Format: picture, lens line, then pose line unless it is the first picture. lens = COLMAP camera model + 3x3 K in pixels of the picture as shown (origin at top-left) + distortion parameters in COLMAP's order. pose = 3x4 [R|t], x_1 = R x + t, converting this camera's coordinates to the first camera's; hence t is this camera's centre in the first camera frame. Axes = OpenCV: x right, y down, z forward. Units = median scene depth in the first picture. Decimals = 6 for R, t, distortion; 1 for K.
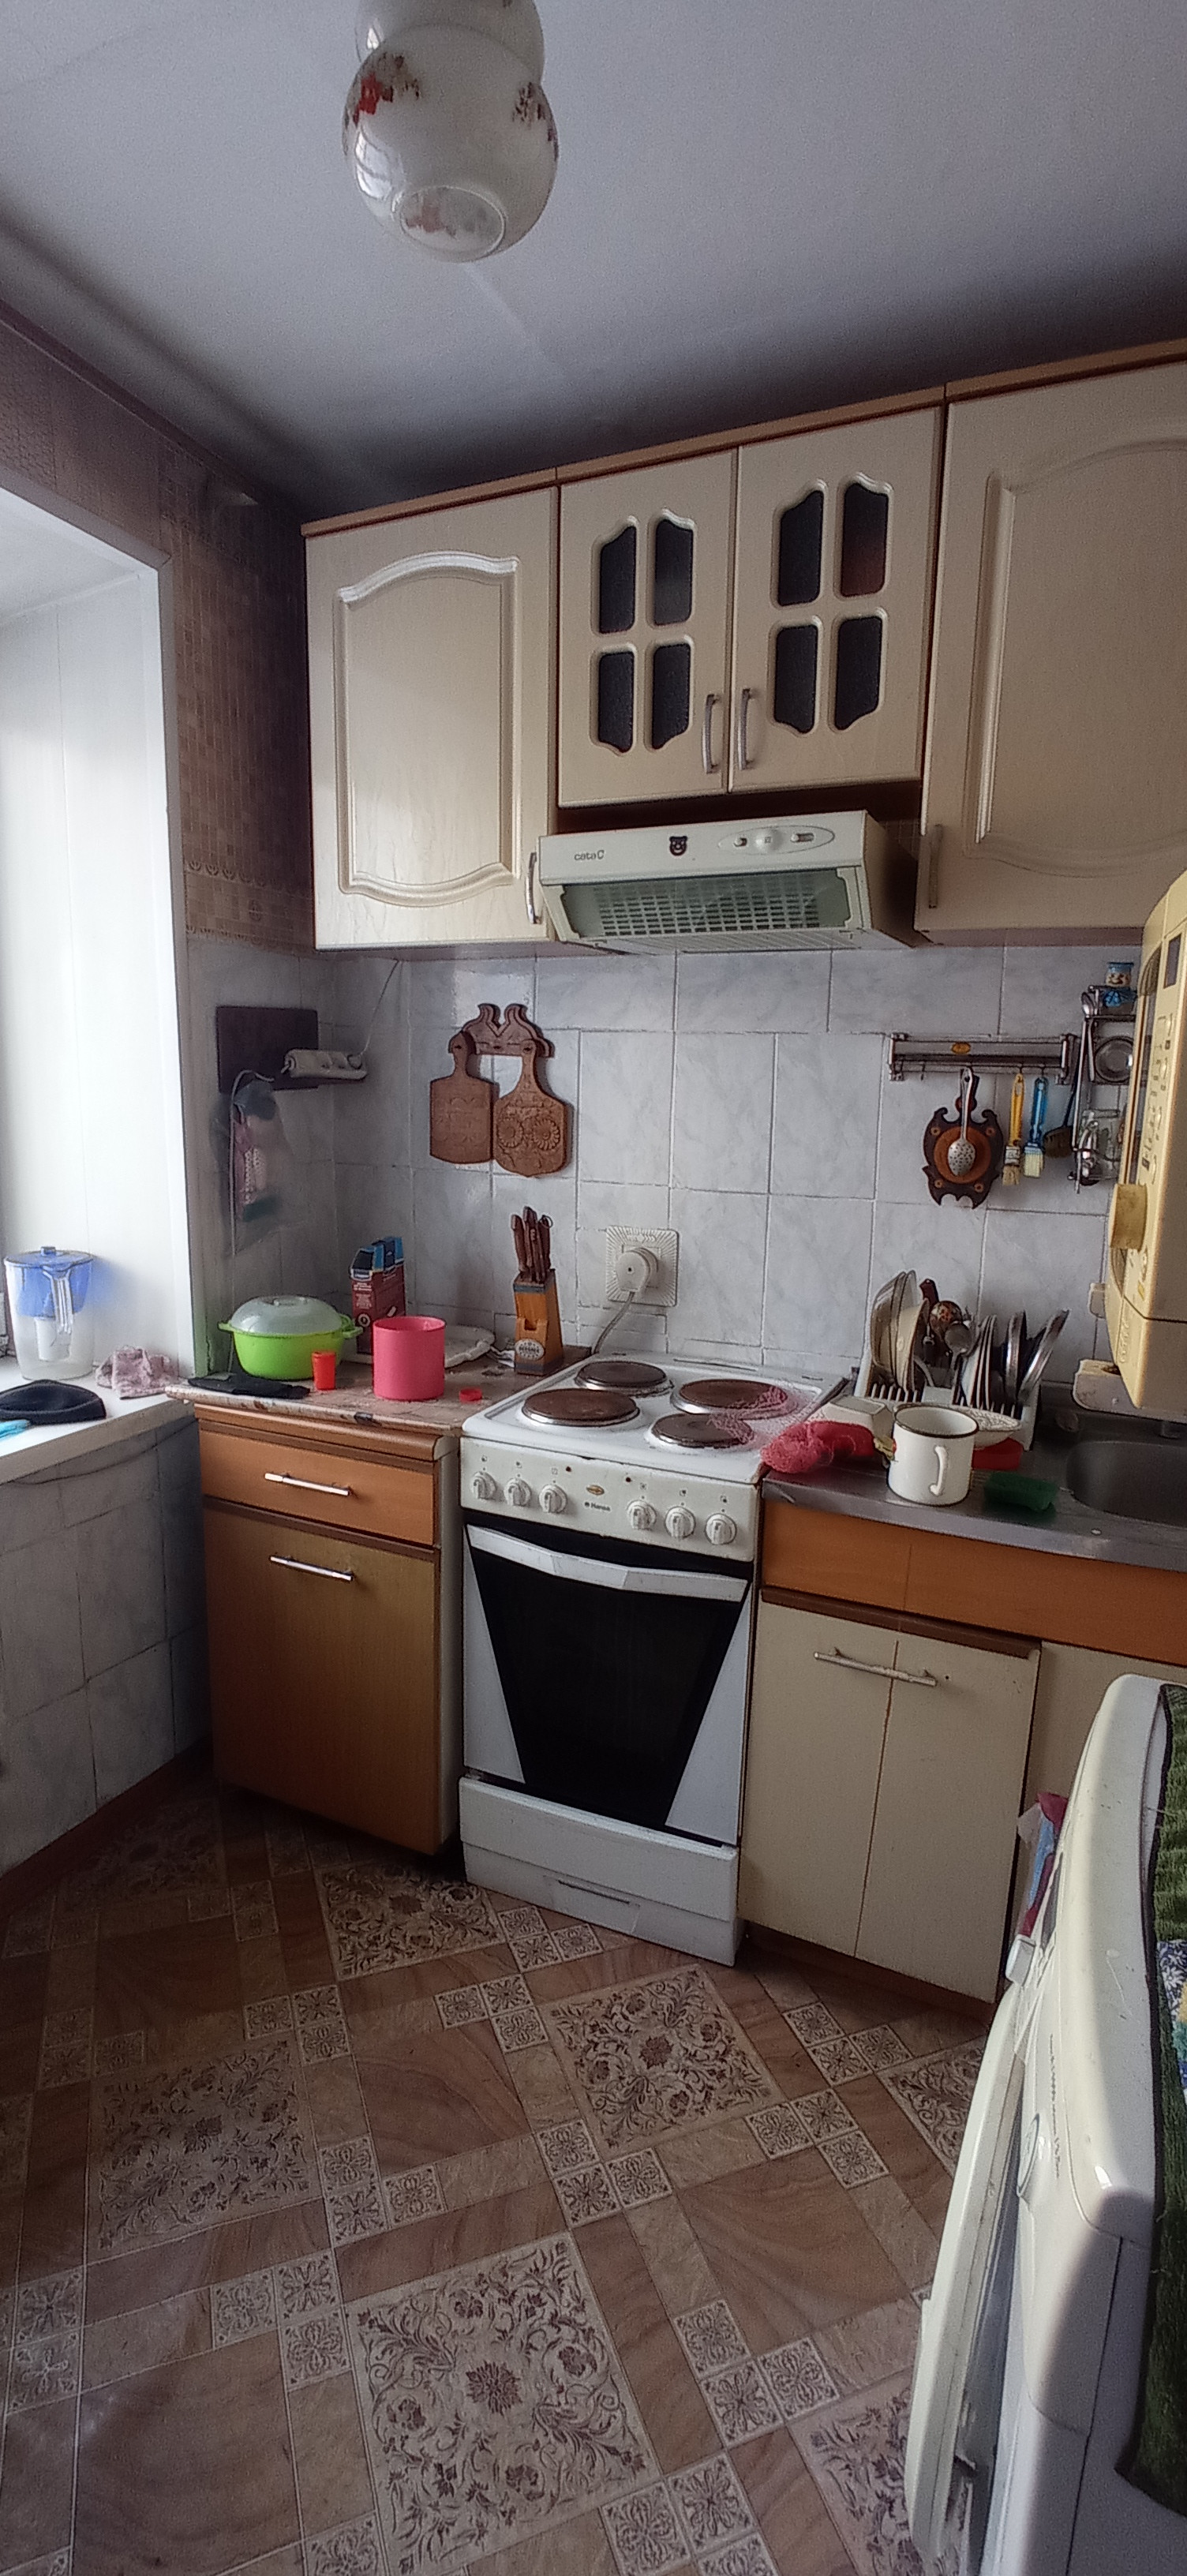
lens RADIAL K [[1152.0, 0, 584.1], [0, 1152.0, 1301.9], [0, 0, 1]] dist [-0.031104, 0.000143]
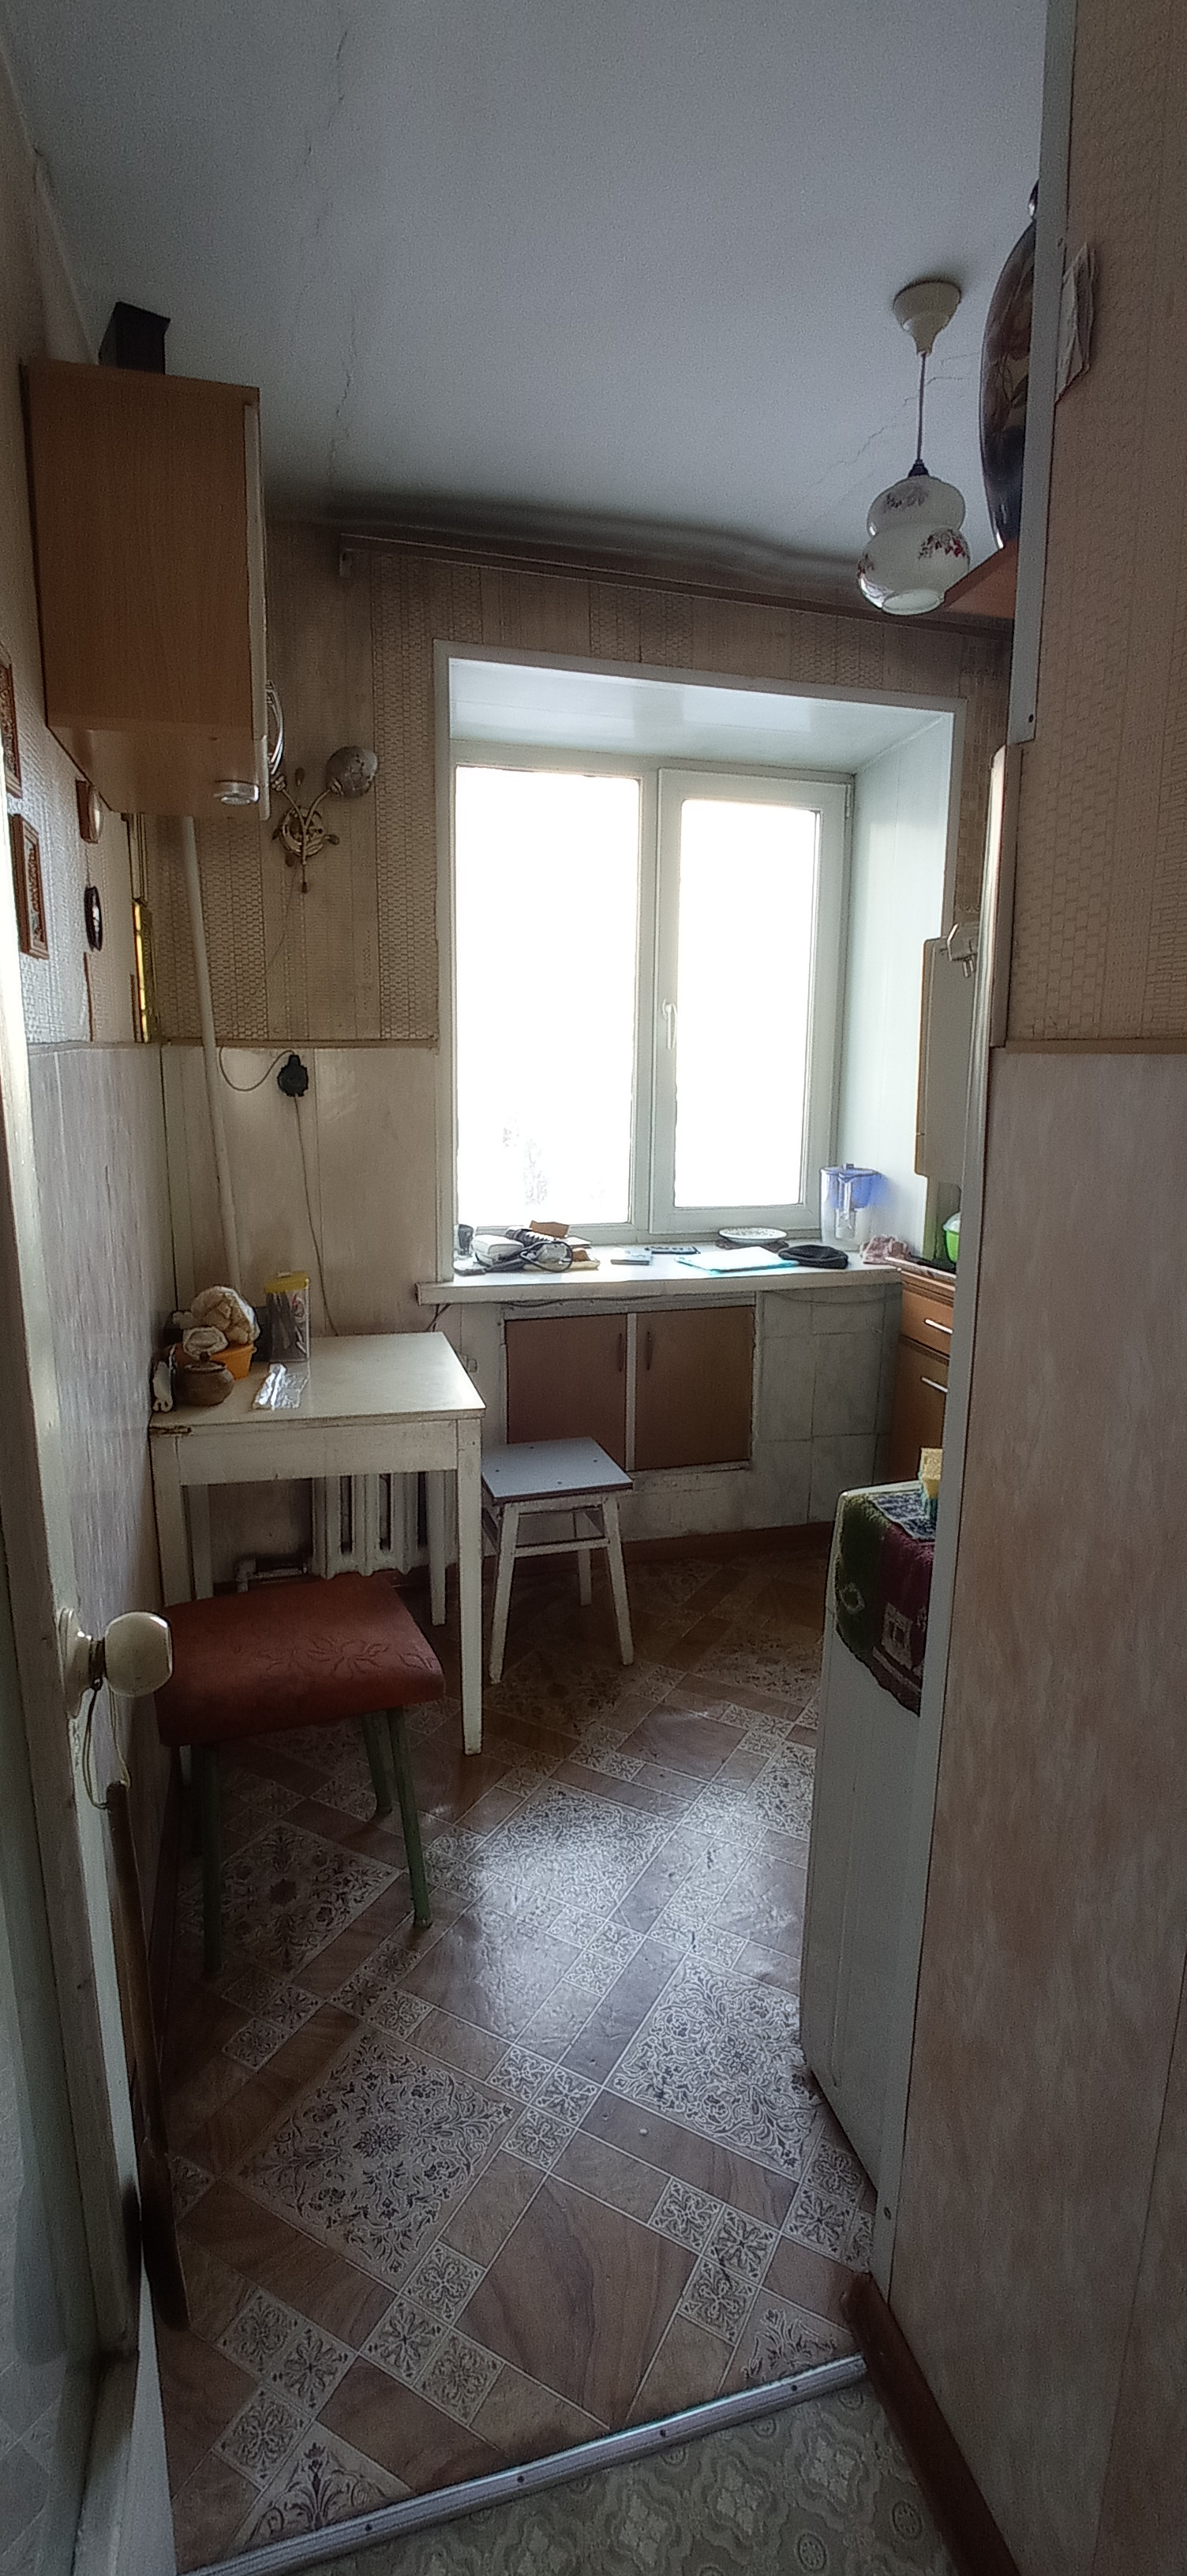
lens RADIAL K [[1152.0, 0, 584.1], [0, 1152.0, 1301.9], [0, 0, 1]] dist [-0.031104, 0.000143]
pose [[0.645002, 0.146885, -0.749932, 0.523362], [-0.146566, 0.986913, 0.067243, 0.089978], [0.749994, 0.066543, 0.658089, -0.290986]]
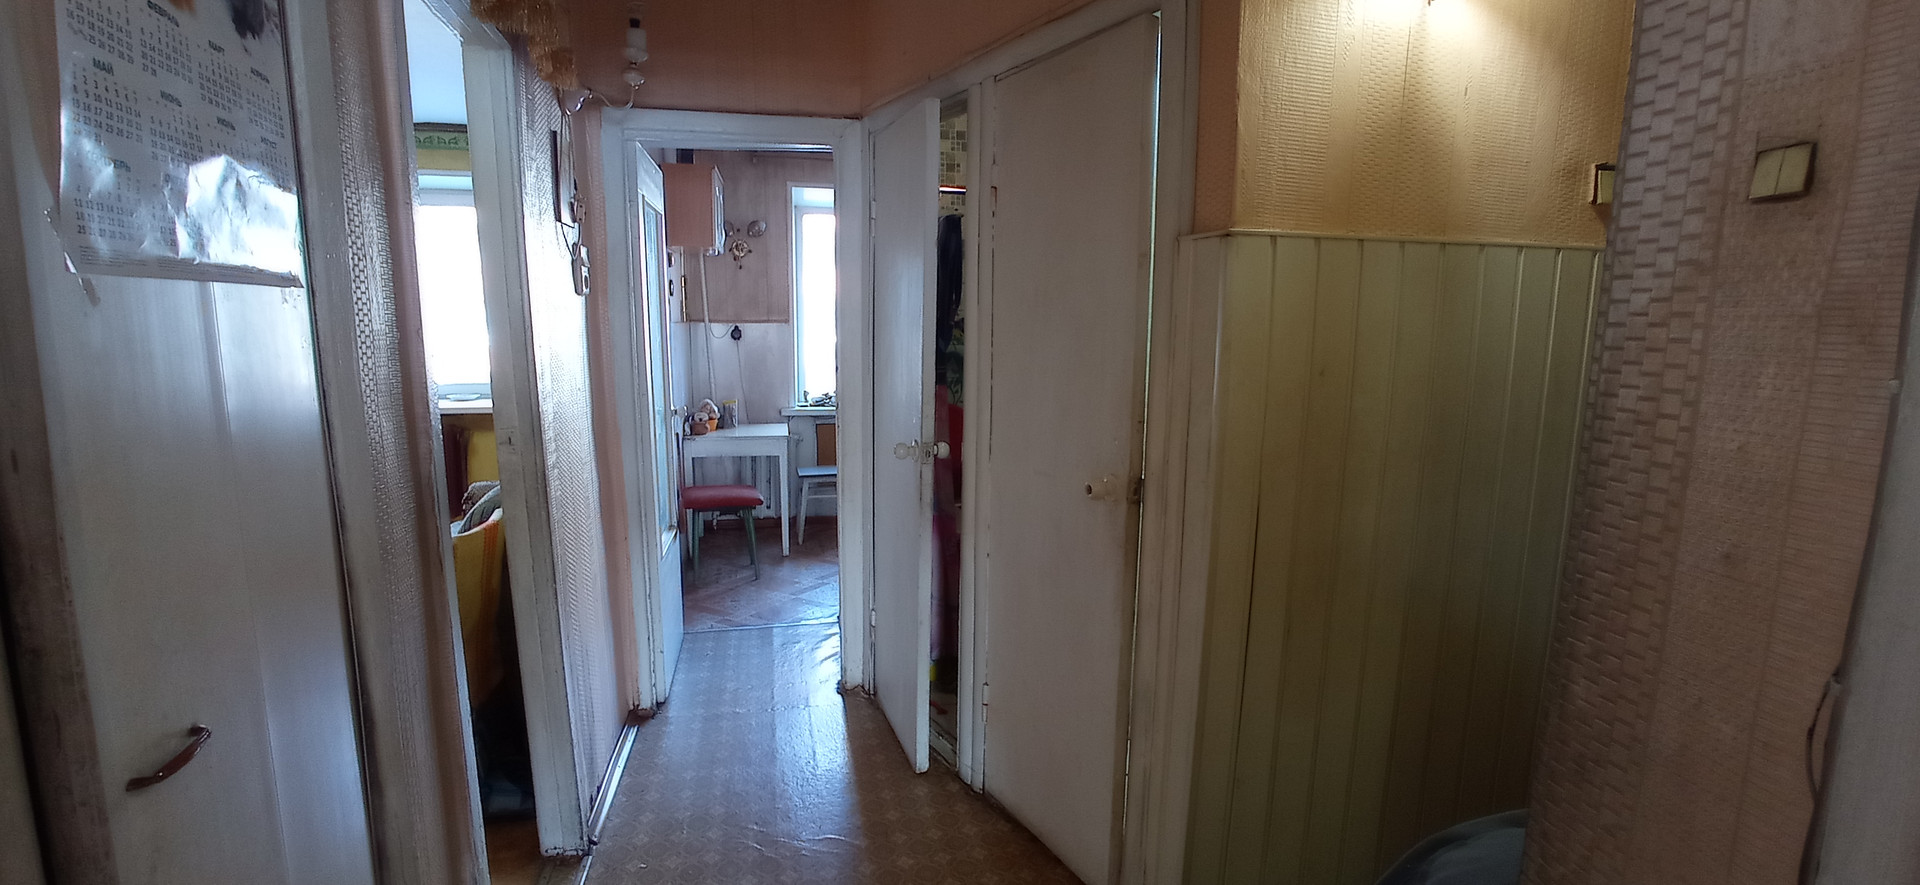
lens RADIAL K [[858.6, 0, 960.0], [0, 858.6, 442.5], [0, 0, 1]] dist [-0.031104, 0.000143]
pose [[0.609153, 0.097824, -0.786996, 2.055017], [-0.147756, 0.988987, 0.008565, 0.199718], [0.779166, 0.111066, 0.616899, -0.837306]]
